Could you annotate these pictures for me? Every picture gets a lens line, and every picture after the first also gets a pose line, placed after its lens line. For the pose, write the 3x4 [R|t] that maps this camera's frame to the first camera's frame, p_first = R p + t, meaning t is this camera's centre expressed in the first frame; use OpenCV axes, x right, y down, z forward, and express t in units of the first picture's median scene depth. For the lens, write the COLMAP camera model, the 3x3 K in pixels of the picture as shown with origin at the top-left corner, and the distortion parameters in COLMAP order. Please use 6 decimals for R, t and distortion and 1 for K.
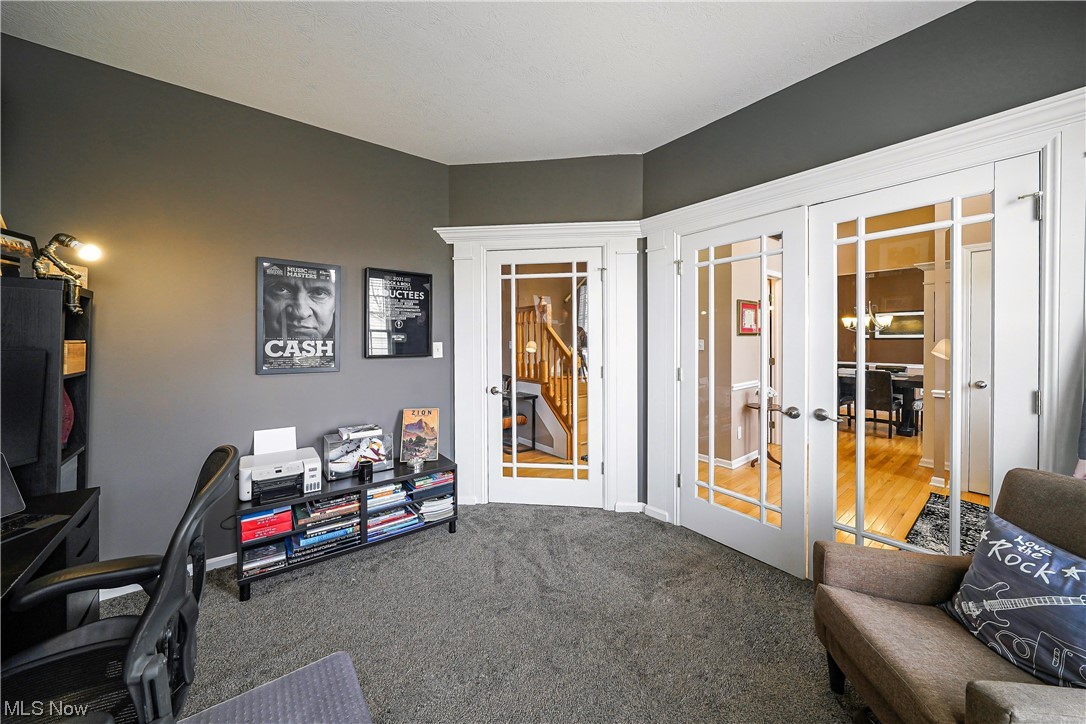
lens RADIAL K [[377.4, 0, 519.8], [0, 377.4, 340.7], [0, 0, 1]] dist [-0.008633, -0.000067]
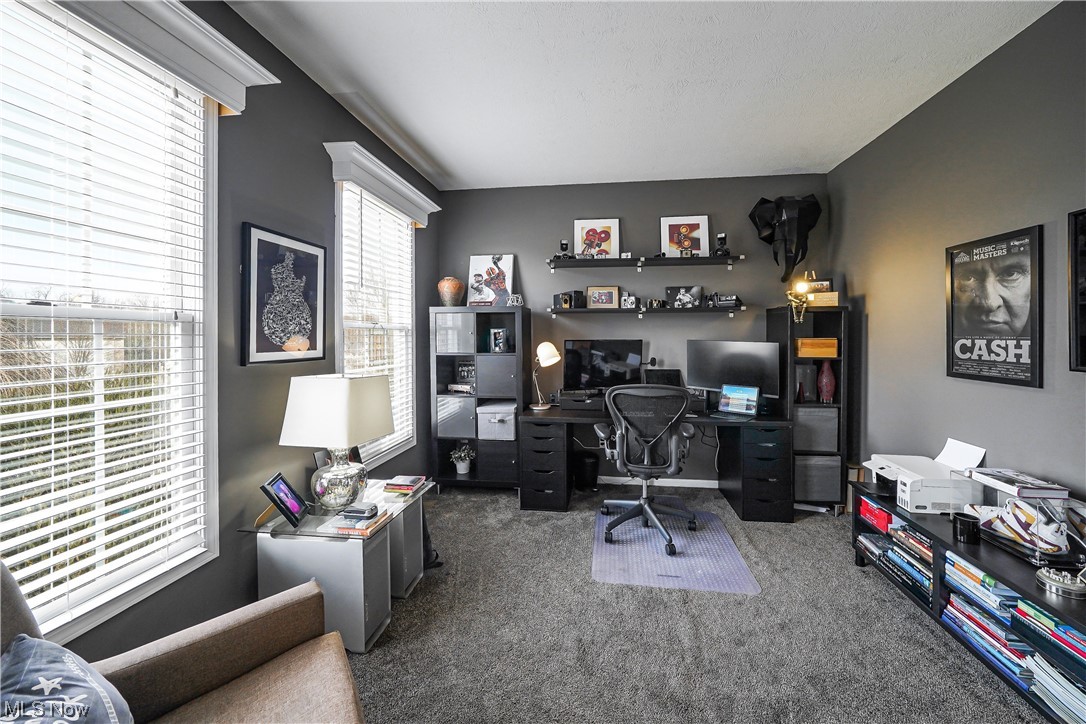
lens RADIAL K [[377.4, 0, 569.5], [0, 377.4, 335.9], [0, 0, 1]] dist [-0.008633, -0.000067]
pose [[-0.667000, 0.000631, -0.745057, 0.562117], [-0.002856, 0.999990, 0.003404, -0.008556], [0.745052, 0.004398, -0.666992, 0.871448]]
